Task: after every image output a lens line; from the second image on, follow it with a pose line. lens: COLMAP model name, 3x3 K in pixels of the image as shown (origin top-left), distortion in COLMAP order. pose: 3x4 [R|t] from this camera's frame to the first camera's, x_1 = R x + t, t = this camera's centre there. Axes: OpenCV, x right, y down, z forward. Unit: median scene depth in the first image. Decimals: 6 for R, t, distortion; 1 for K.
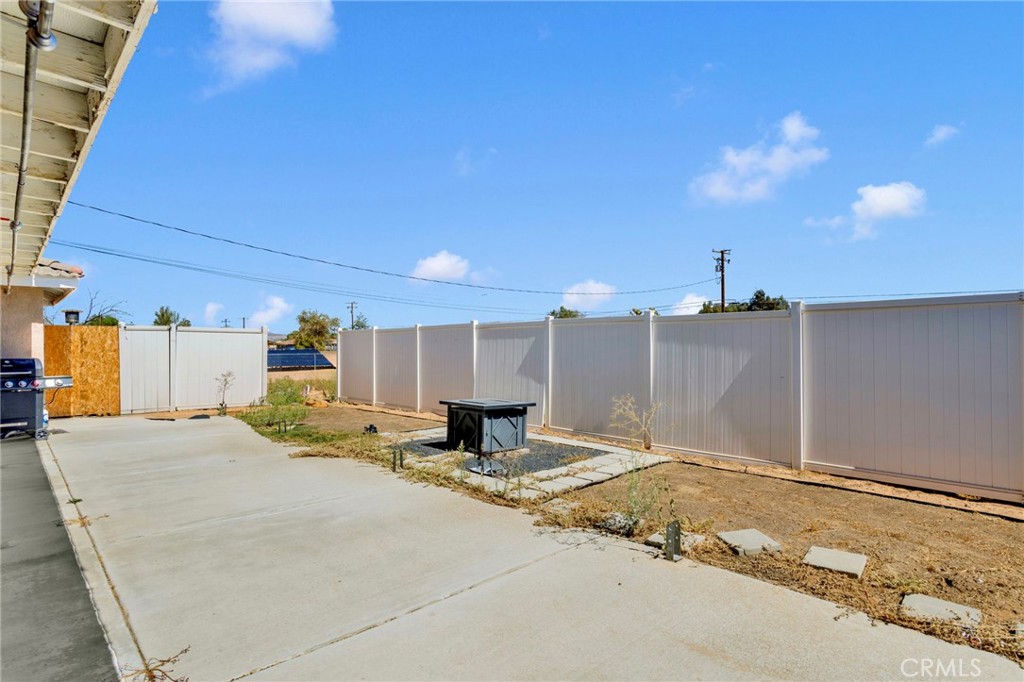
lens RADIAL K [[517.1, 0, 512.3], [0, 517.1, 352.7], [0, 0, 1]] dist [0.001831, 0.000513]
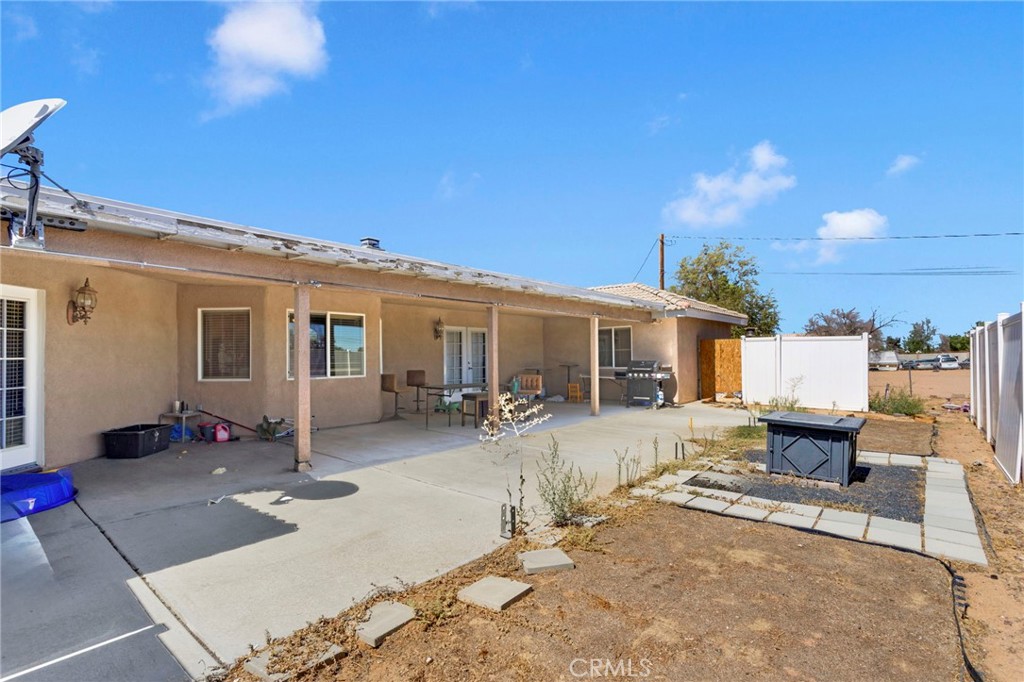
lens RADIAL K [[479.7, 0, 517.4], [0, 479.7, 340.0], [0, 0, 1]] dist [0.003433, 0.000829]
pose [[0.122268, -0.030186, -0.992038, 0.904060], [-0.011934, 0.999420, -0.031882, -0.000550], [0.992425, 0.015738, 0.121837, 0.578594]]
